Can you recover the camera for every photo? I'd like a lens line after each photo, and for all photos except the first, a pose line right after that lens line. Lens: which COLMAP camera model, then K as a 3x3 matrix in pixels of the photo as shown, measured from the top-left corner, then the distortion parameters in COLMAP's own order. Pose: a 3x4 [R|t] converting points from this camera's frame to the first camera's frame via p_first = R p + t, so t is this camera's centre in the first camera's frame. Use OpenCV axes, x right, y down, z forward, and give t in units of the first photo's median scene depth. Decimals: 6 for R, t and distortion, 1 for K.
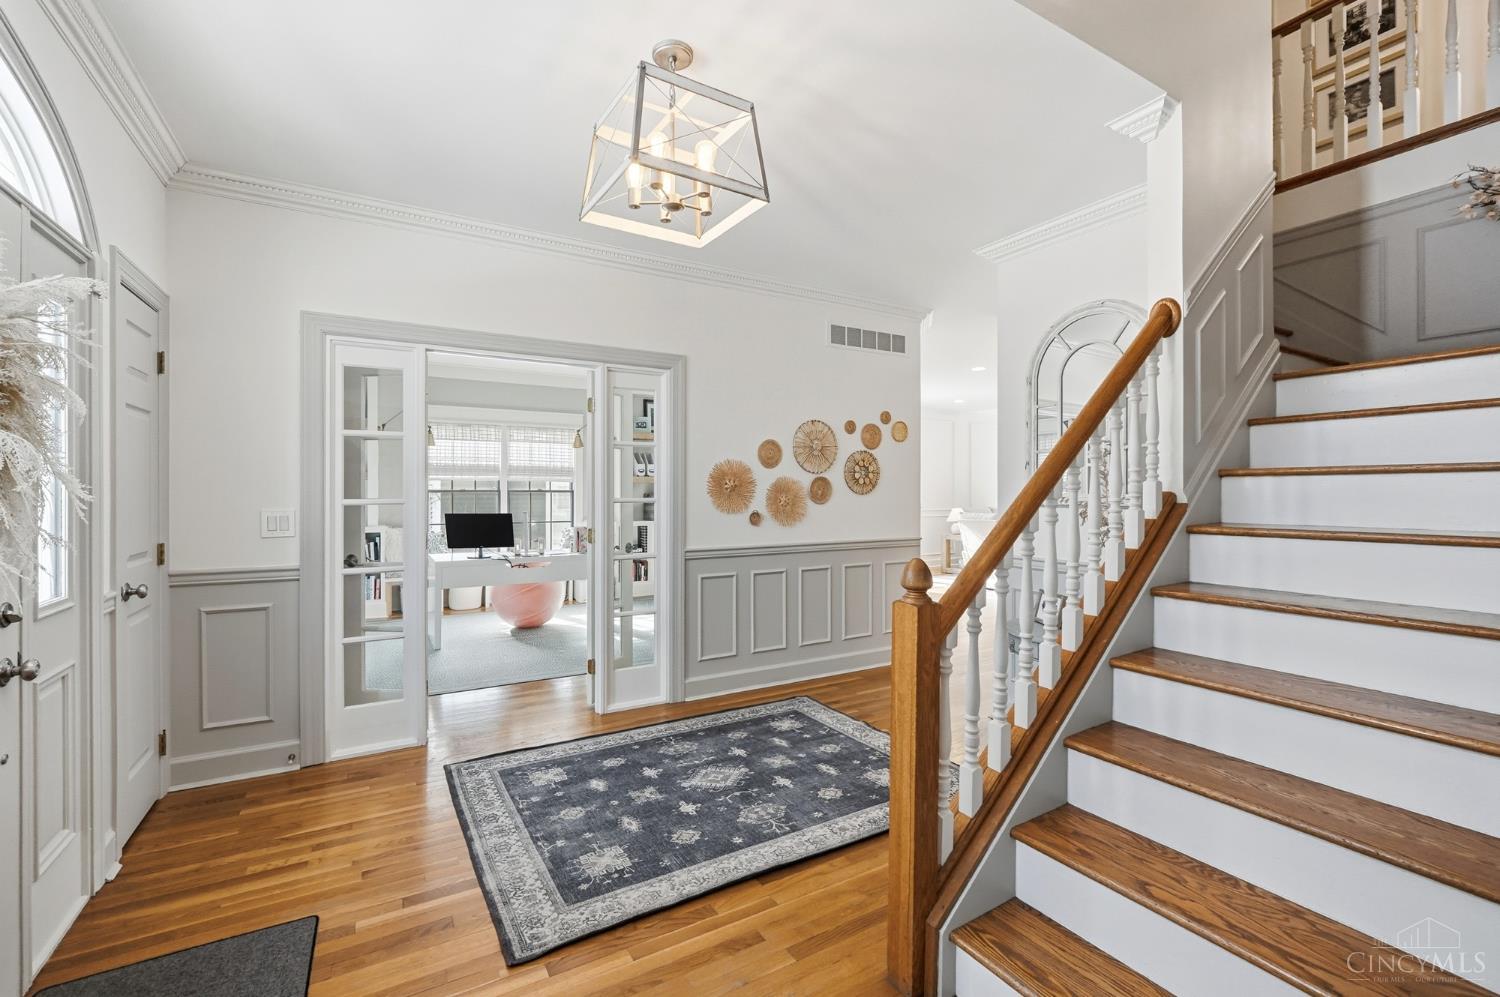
lens RADIAL K [[631.5, 0, 747.1], [0, 631.5, 485.8], [0, 0, 1]] dist [-0.008734, 0.000287]
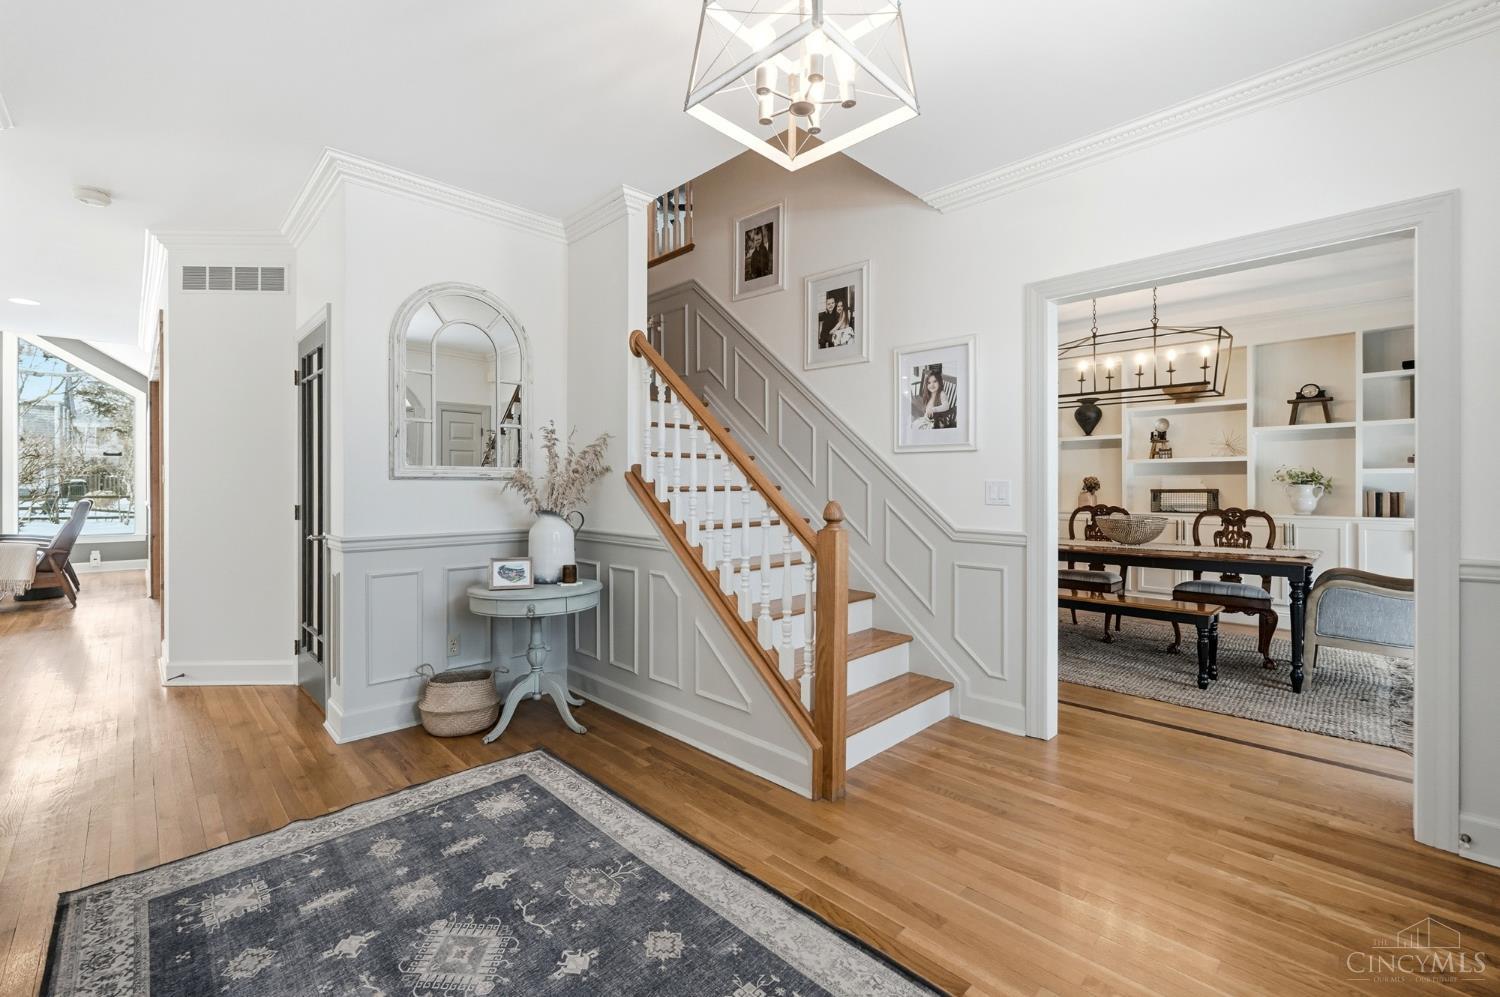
lens RADIAL K [[631.5, 0, 747.1], [0, 631.5, 485.8], [0, 0, 1]] dist [-0.008734, 0.000287]
pose [[-0.239620, 0.001493, 0.970866, -0.622623], [-0.006949, 0.999971, -0.003253, 0.053879], [-0.970842, -0.007526, -0.239603, 0.869060]]
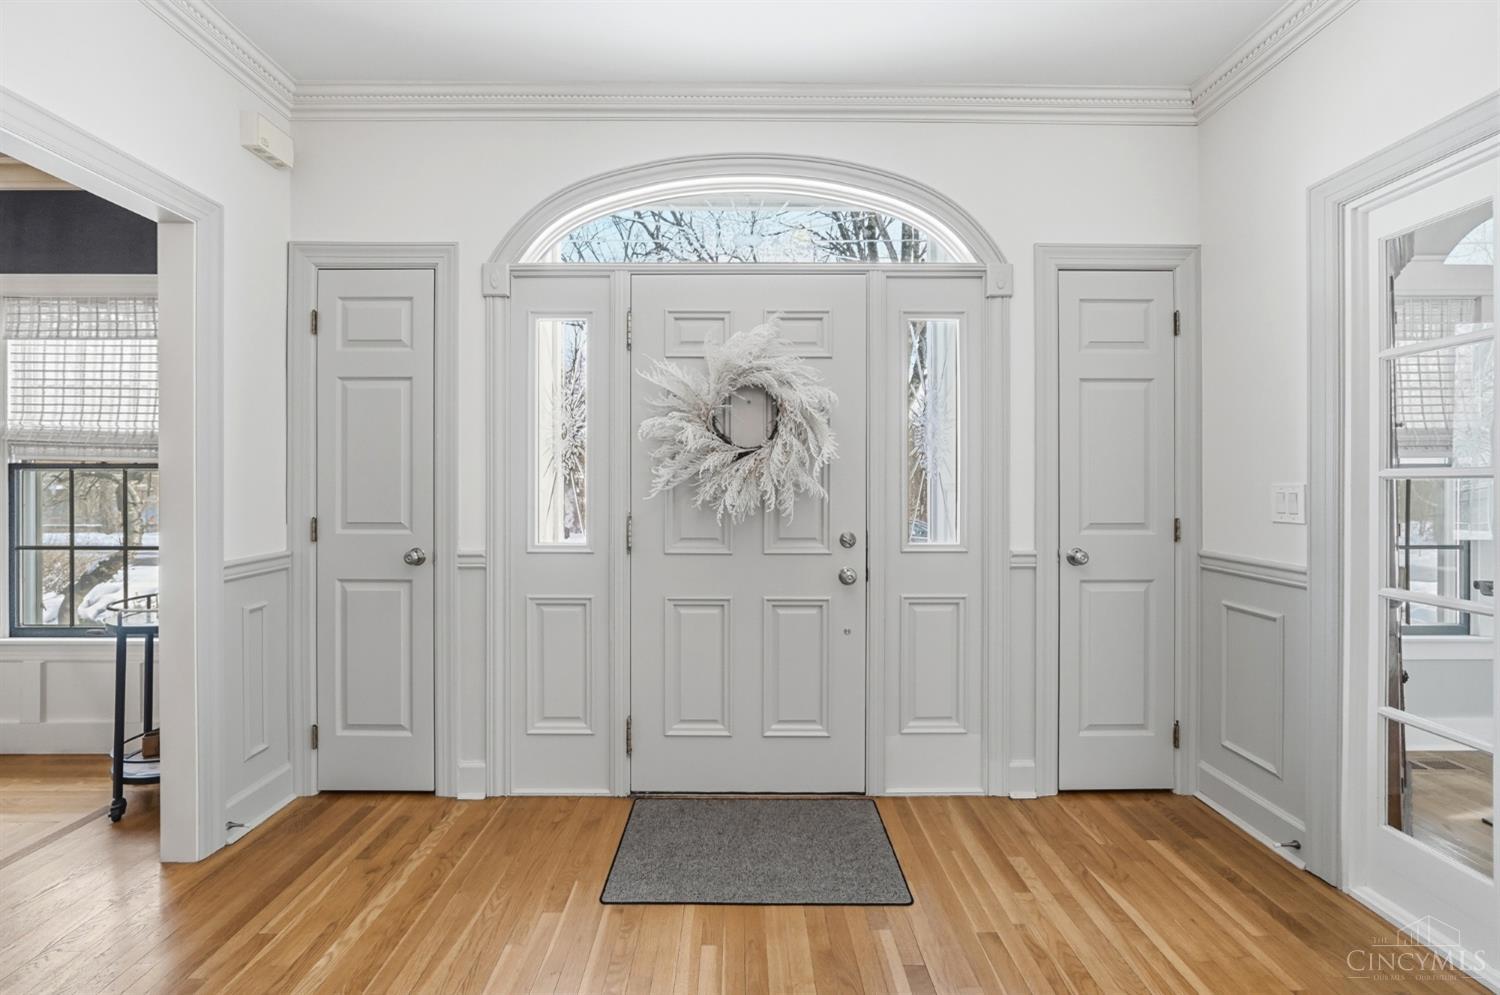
lens RADIAL K [[631.5, 0, 747.1], [0, 631.5, 484.8], [0, 0, 1]] dist [-0.008734, 0.000287]
pose [[-0.497741, 0.003309, -0.867319, 0.169638], [0.005124, 0.999986, 0.000874, 0.034175], [0.867311, -0.004009, -0.497751, 0.830733]]
